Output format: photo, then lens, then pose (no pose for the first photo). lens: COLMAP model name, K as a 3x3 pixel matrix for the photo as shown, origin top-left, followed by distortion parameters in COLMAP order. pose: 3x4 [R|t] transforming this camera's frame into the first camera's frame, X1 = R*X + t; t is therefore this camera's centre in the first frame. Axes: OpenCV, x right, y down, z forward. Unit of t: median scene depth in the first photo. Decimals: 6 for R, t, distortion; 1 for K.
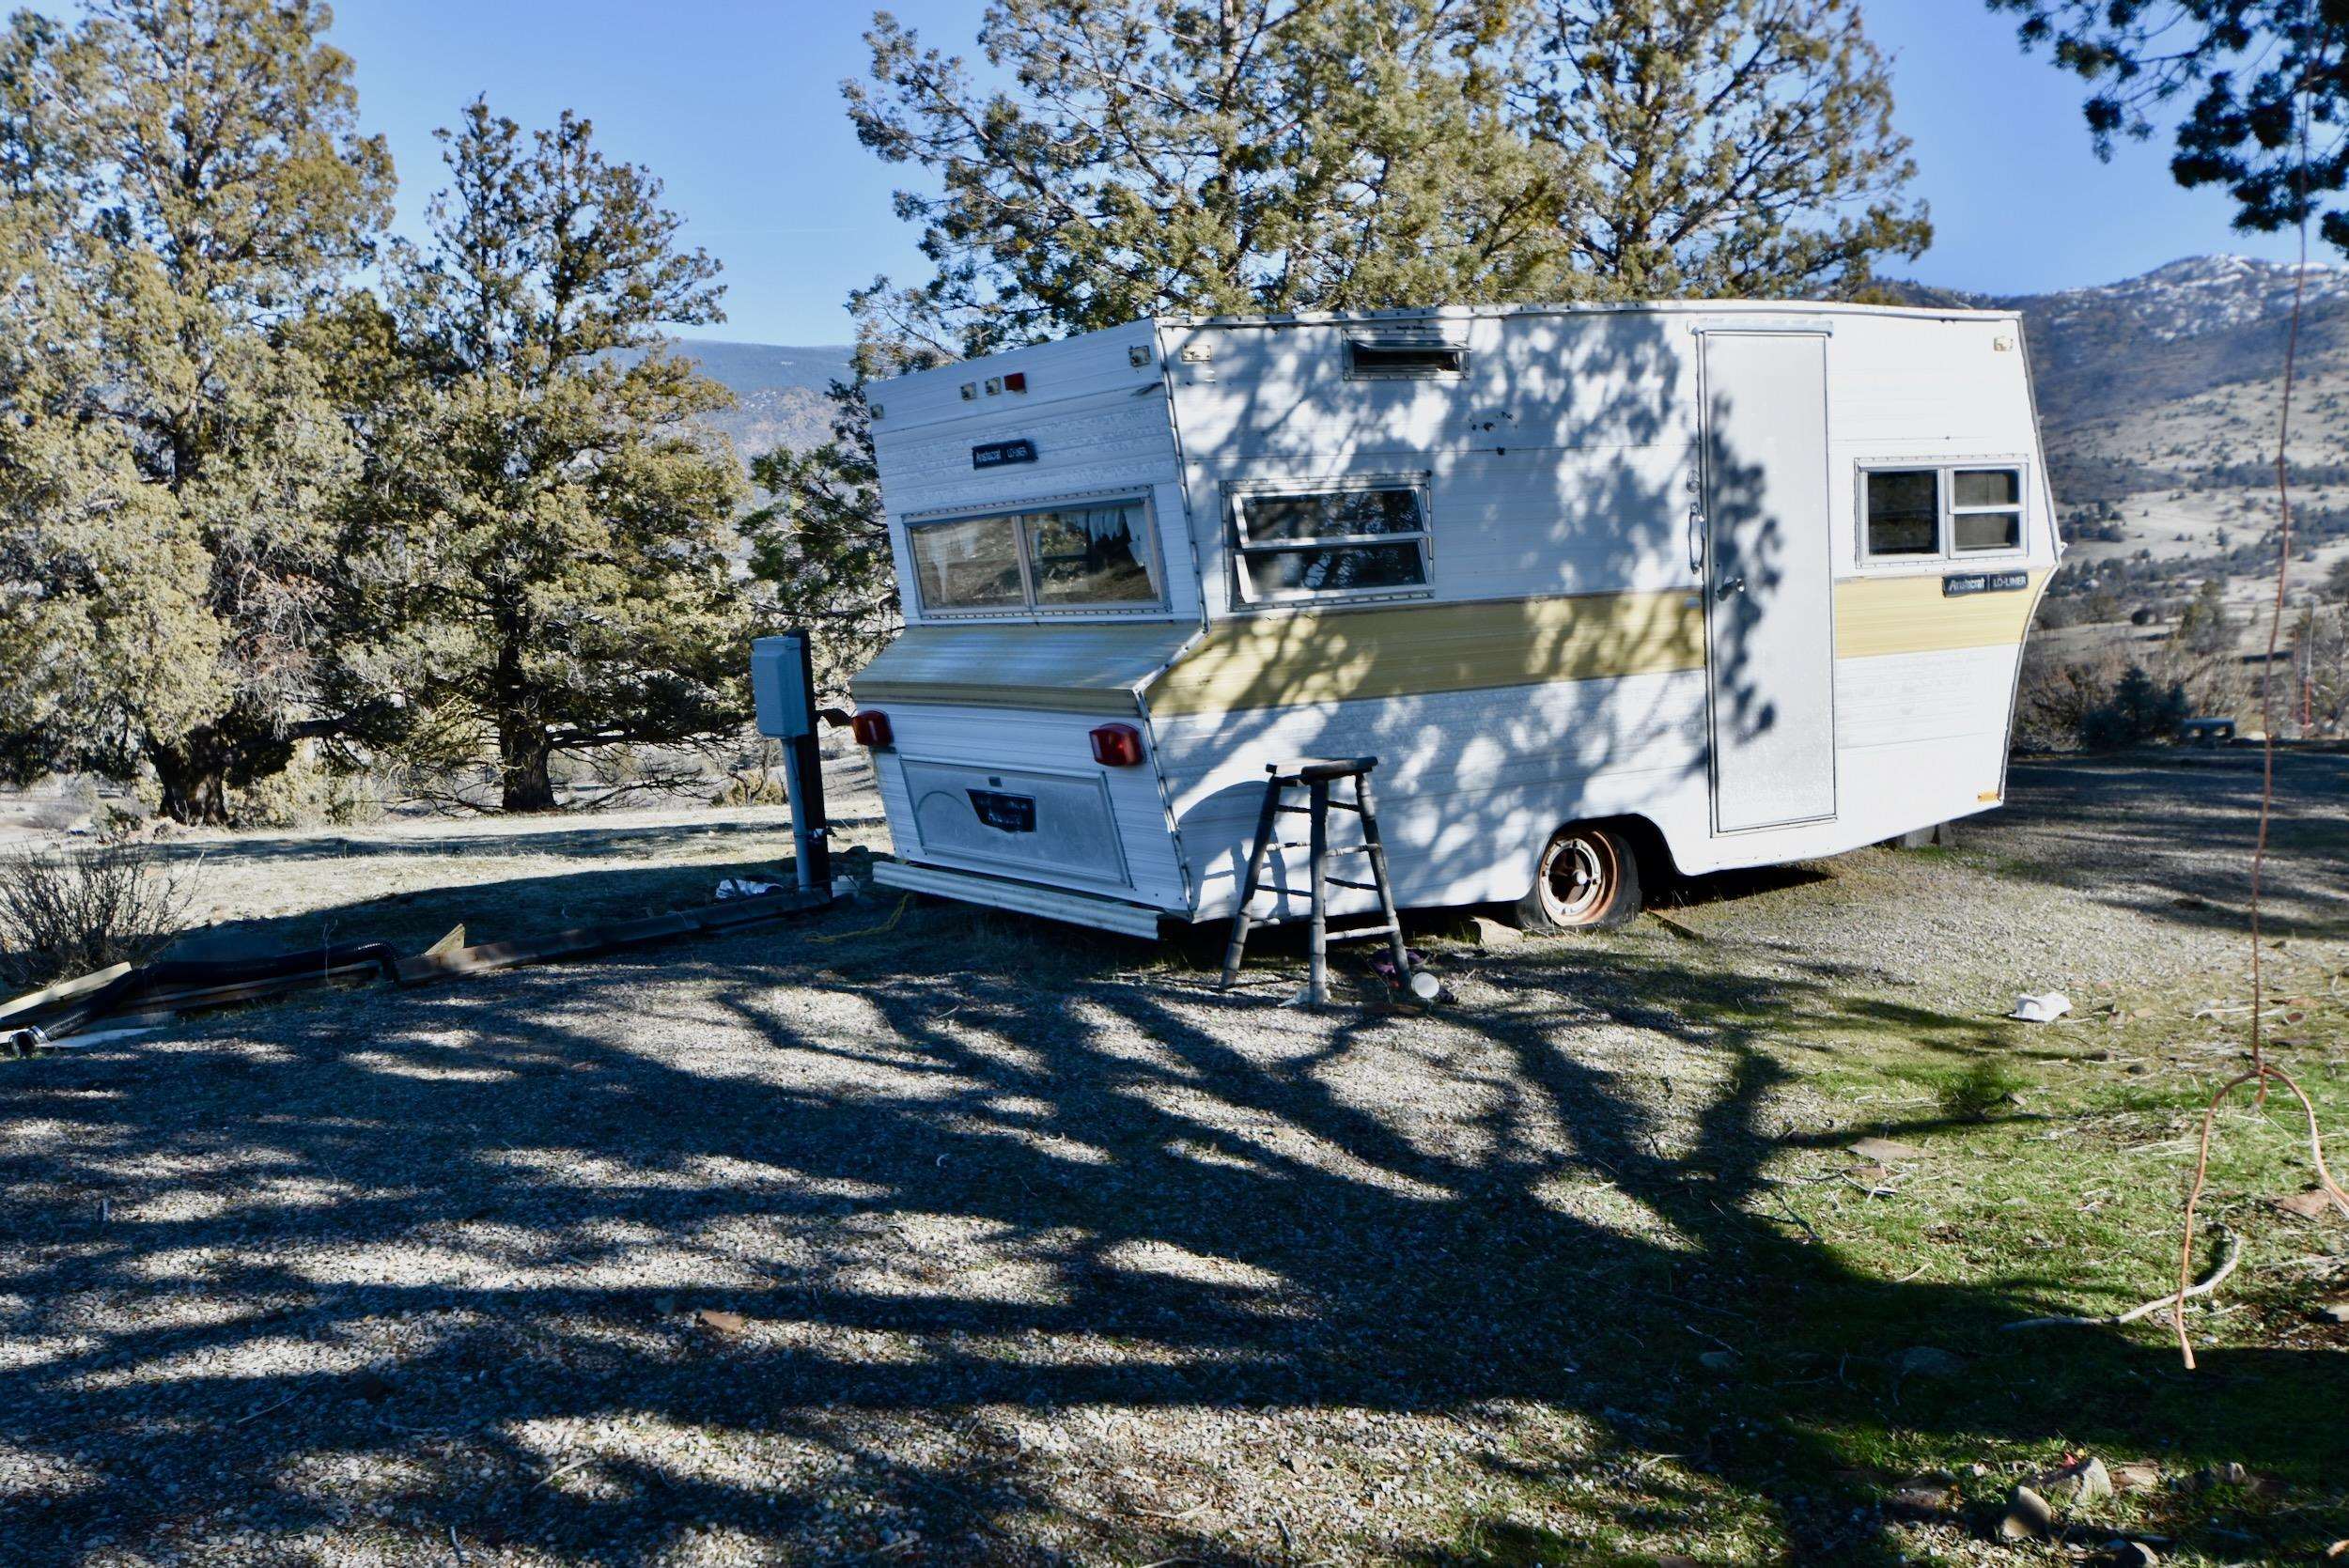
lens RADIAL K [[2379.9, 0, 1159.0], [0, 2379.9, 800.5], [0, 0, 1]] dist [-0.015461, 0.000000]
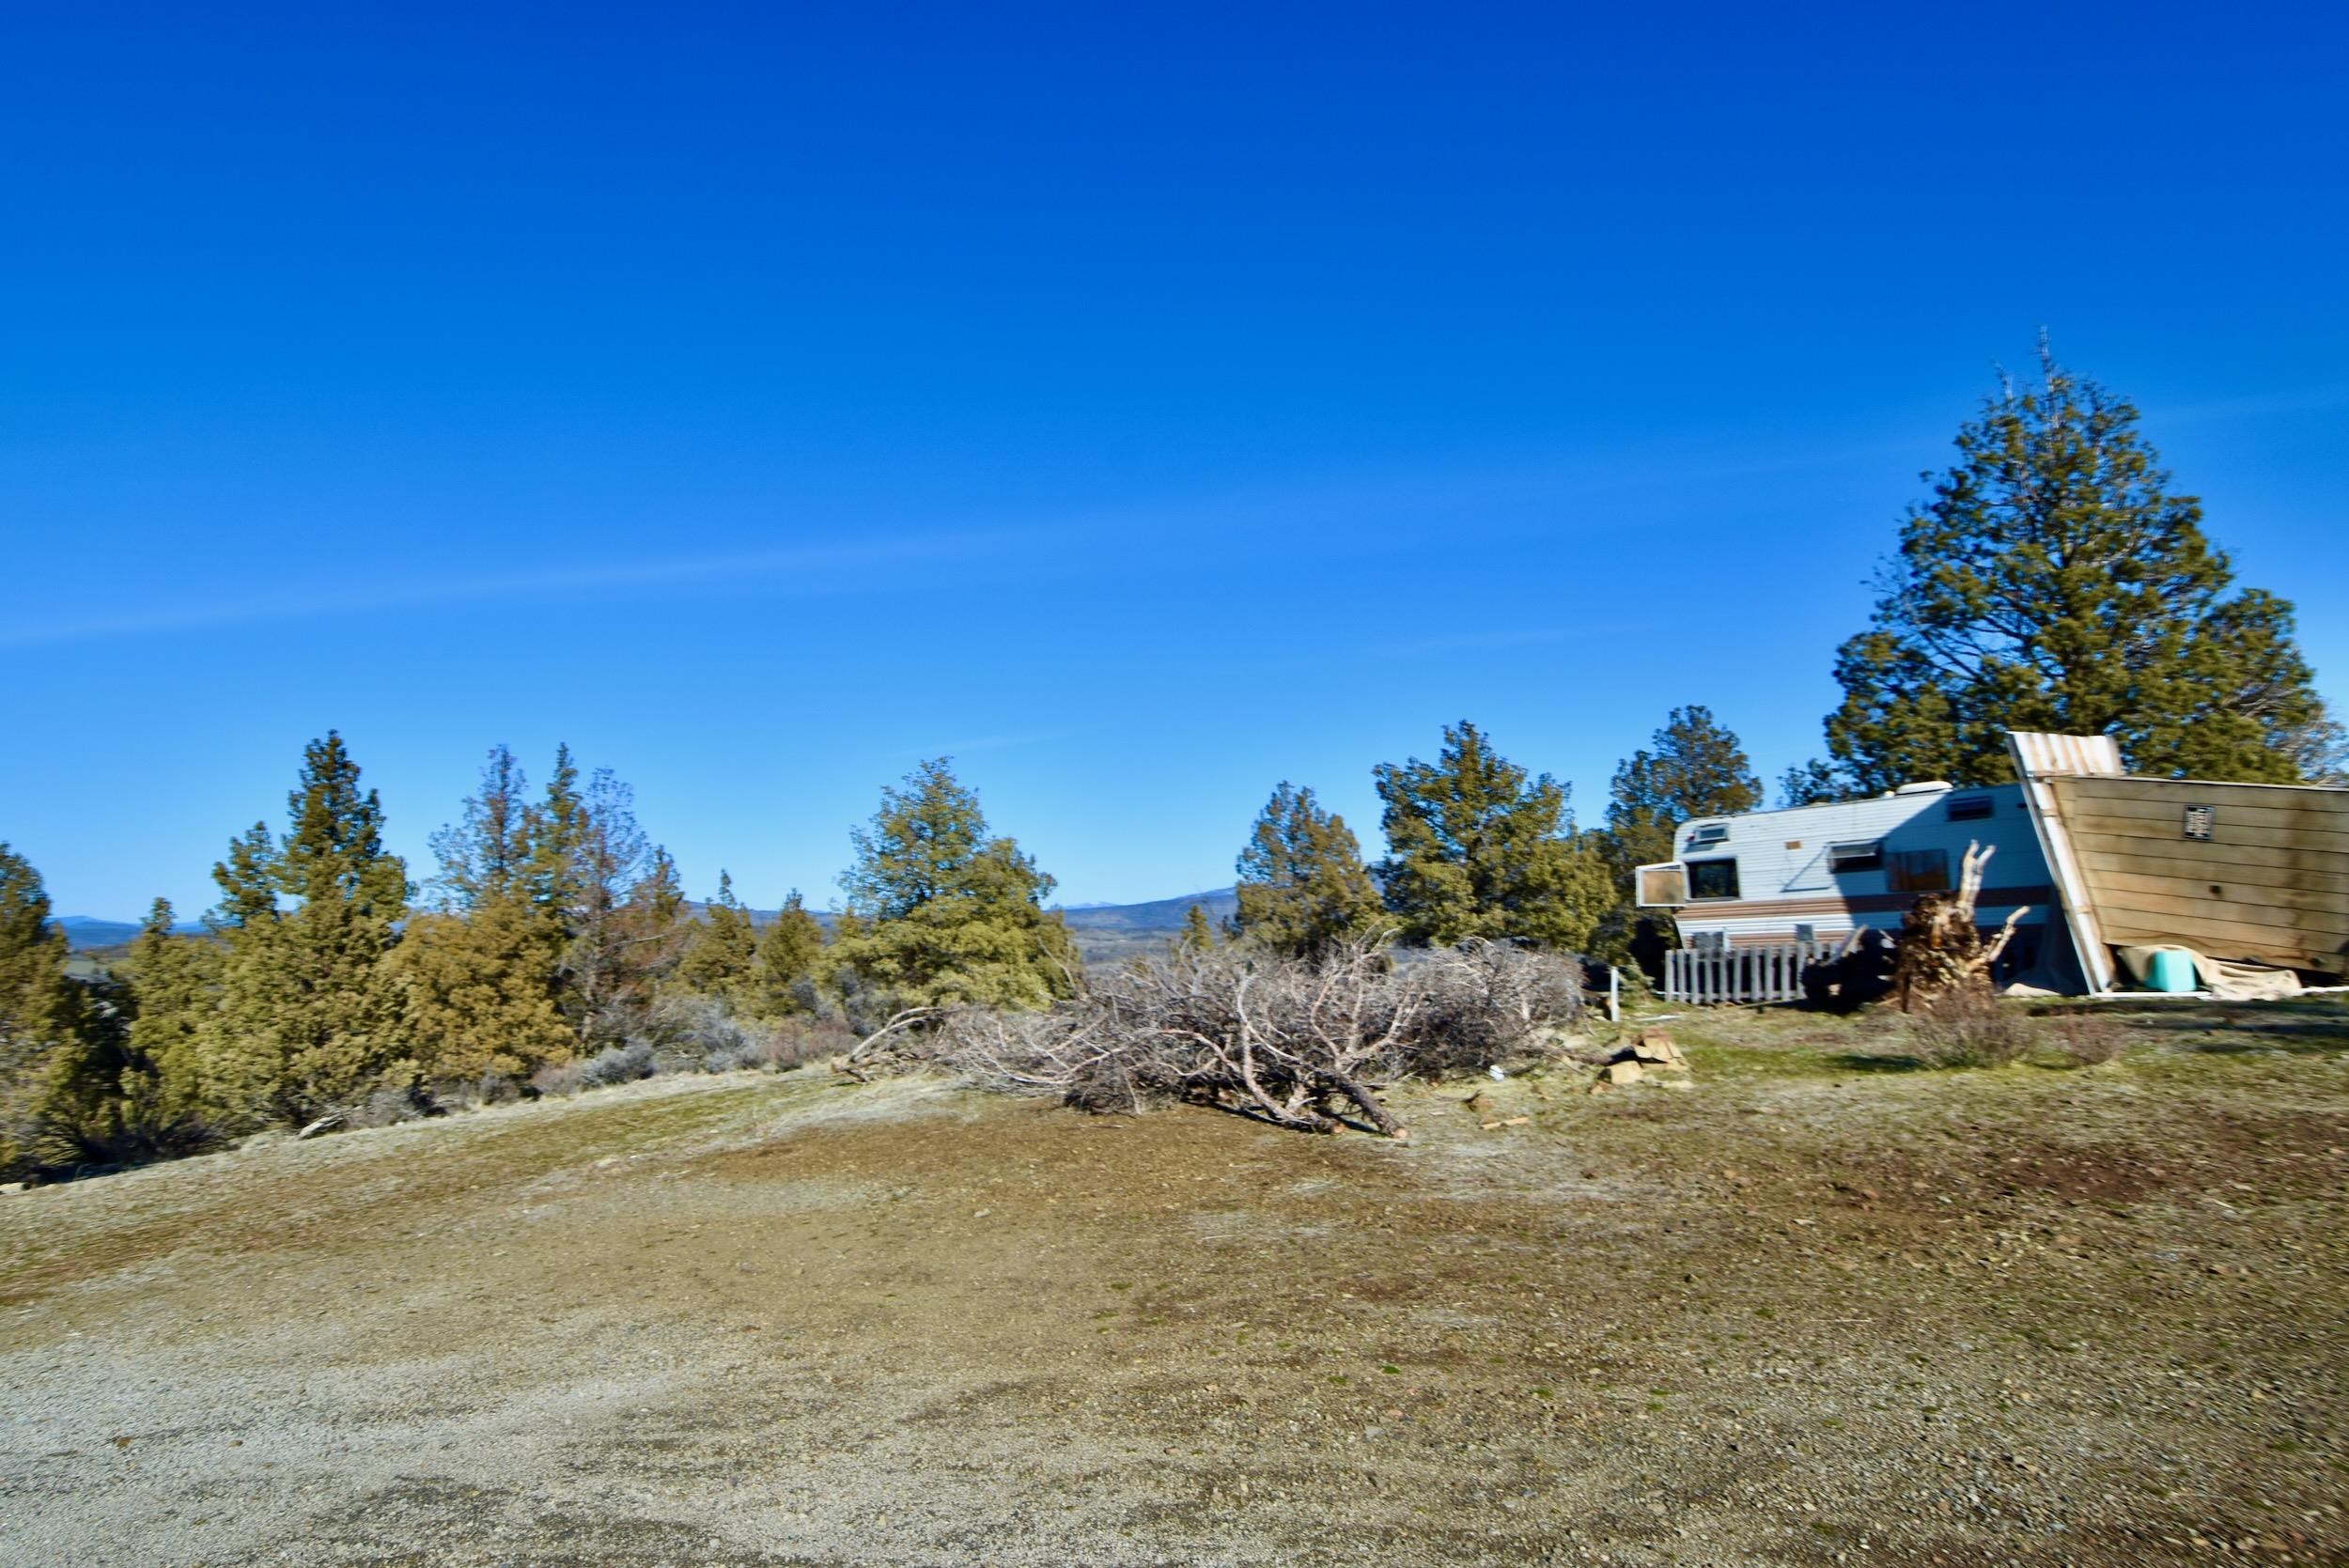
lens RADIAL K [[1250.4, 0, 1165.0], [0, 1250.4, 793.2], [0, 0, 1]] dist [0.000714, -0.009267]
pose [[0.733660, -0.097035, -0.672552, 0.482451], [-0.048513, 0.979746, -0.194278, 0.219487], [0.677782, 0.175162, 0.714093, -1.668510]]
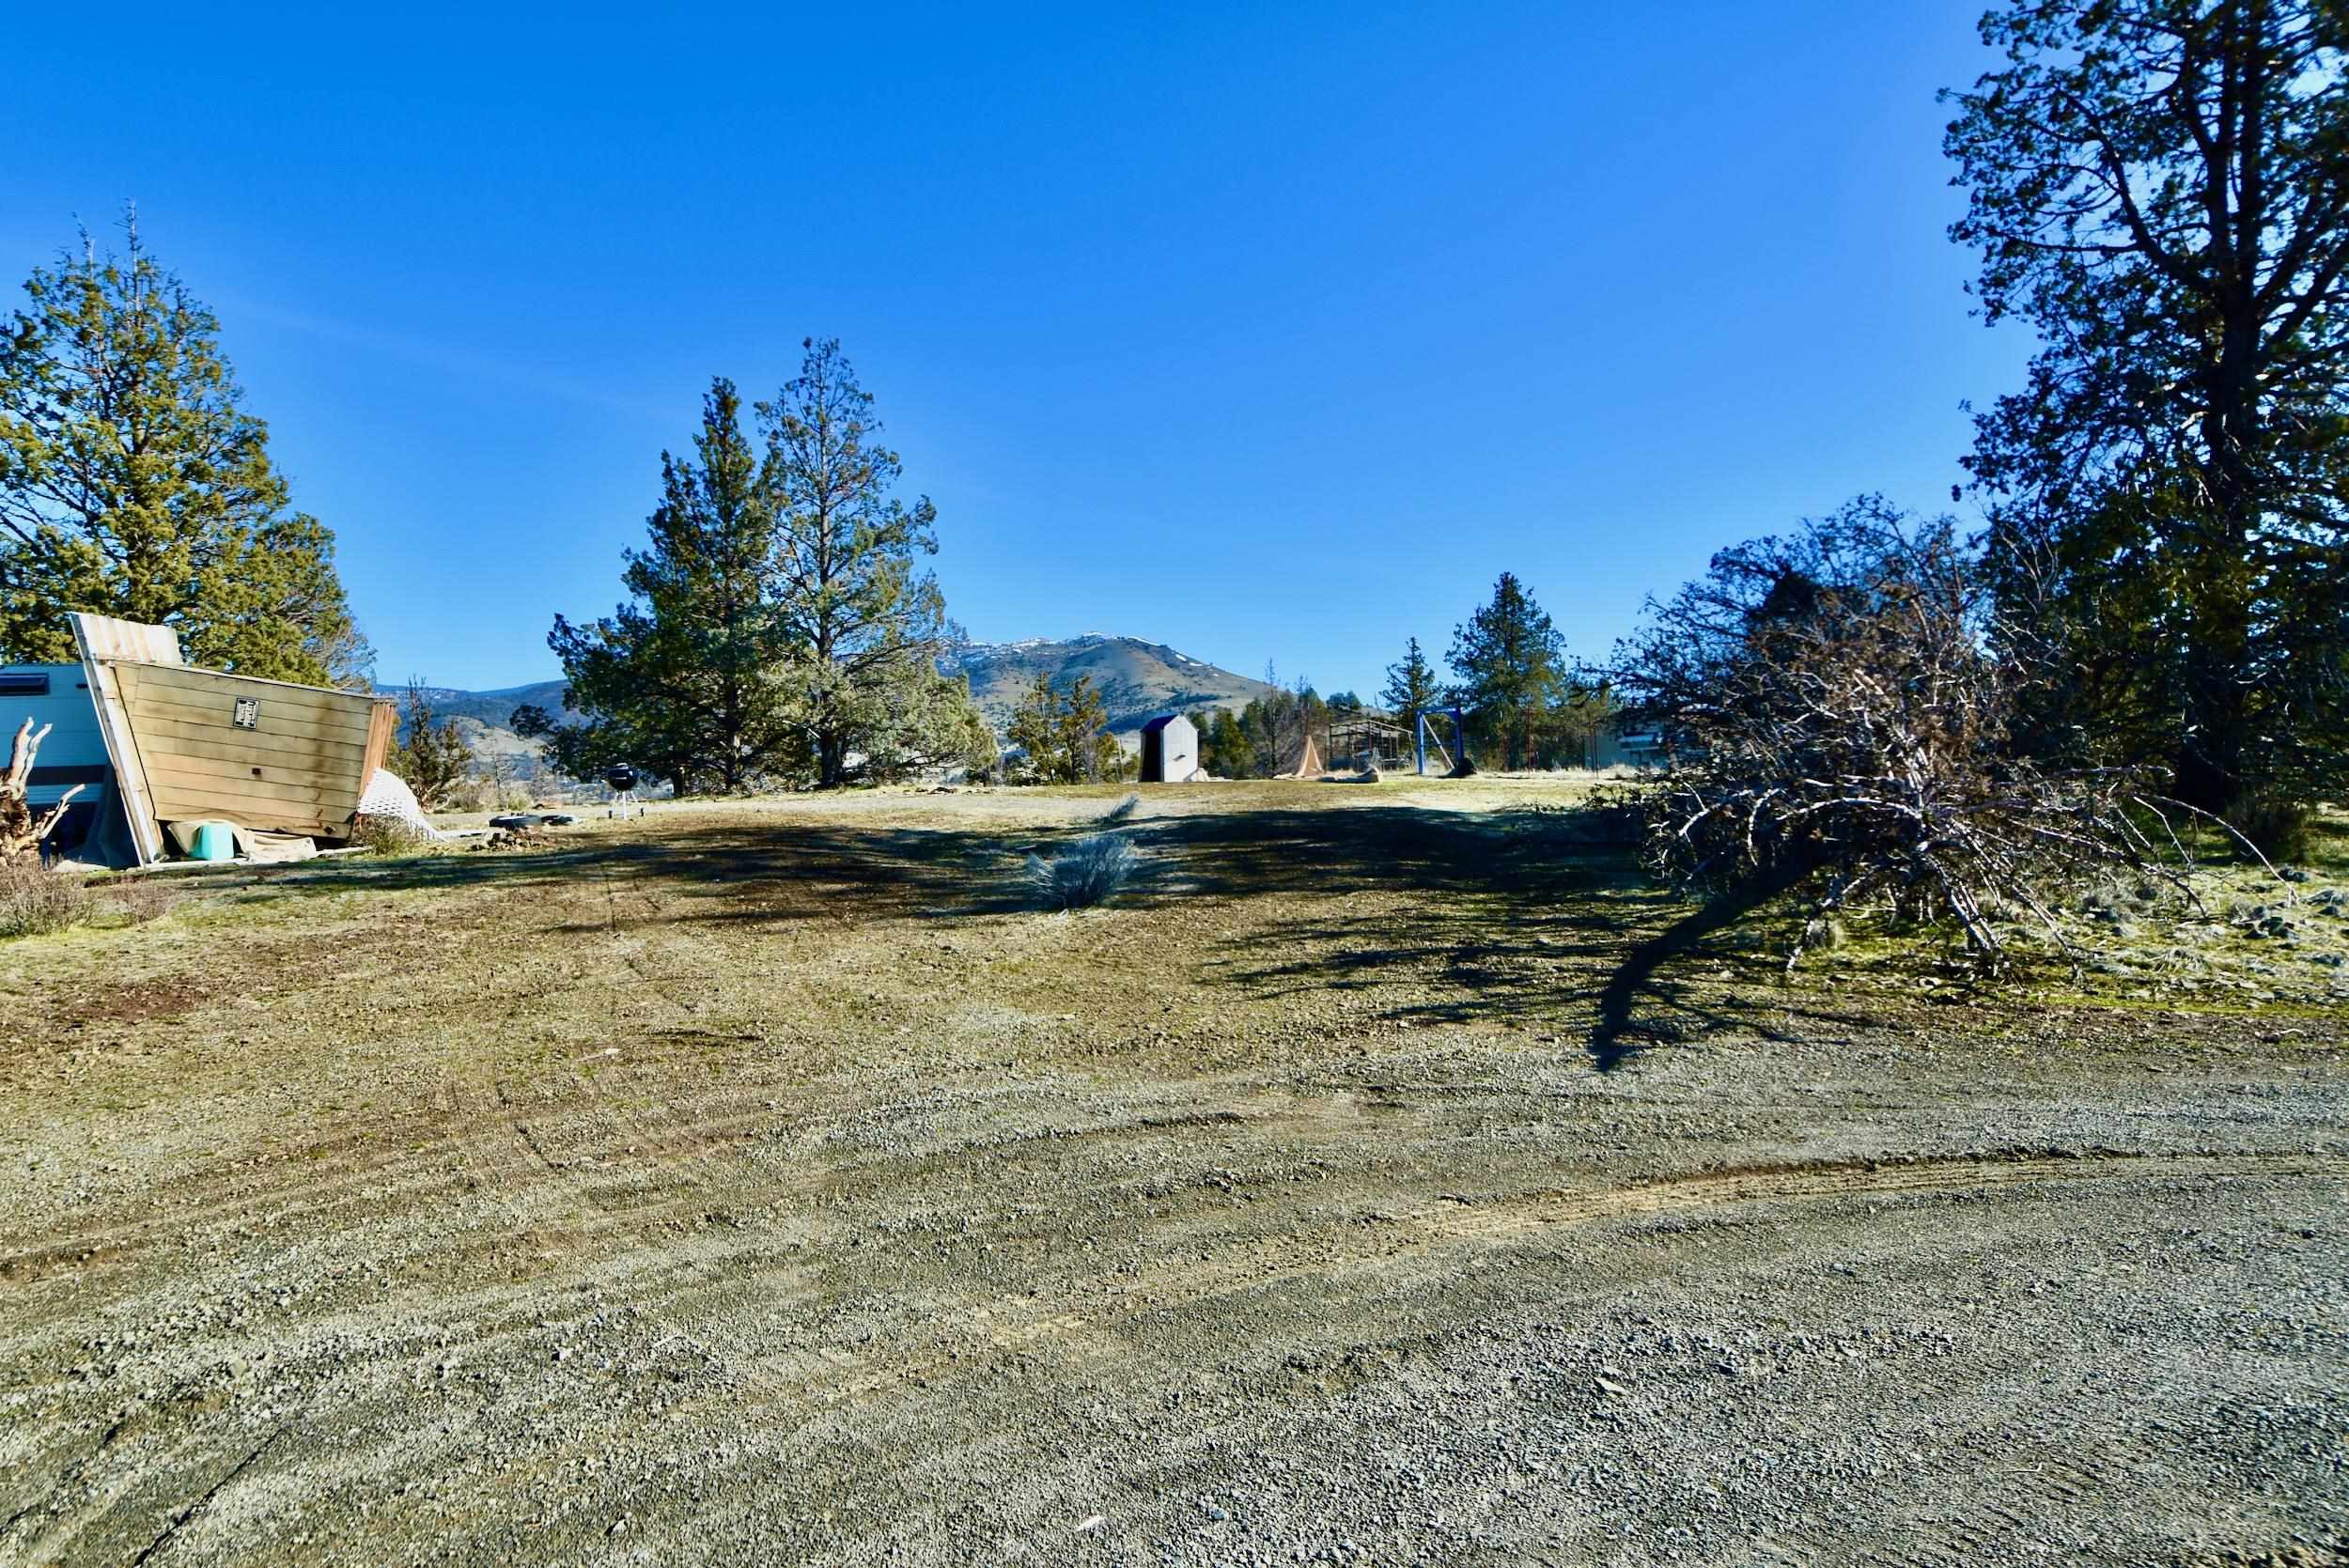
lens RADIAL K [[1250.4, 0, 1167.2], [0, 1250.4, 798.1], [0, 0, 1]] dist [0.000714, -0.009267]
pose [[0.832462, -0.037210, 0.552832, 0.484801], [0.088704, 0.993824, -0.066679, 0.238847], [-0.546936, 0.104546, 0.830621, -1.807304]]
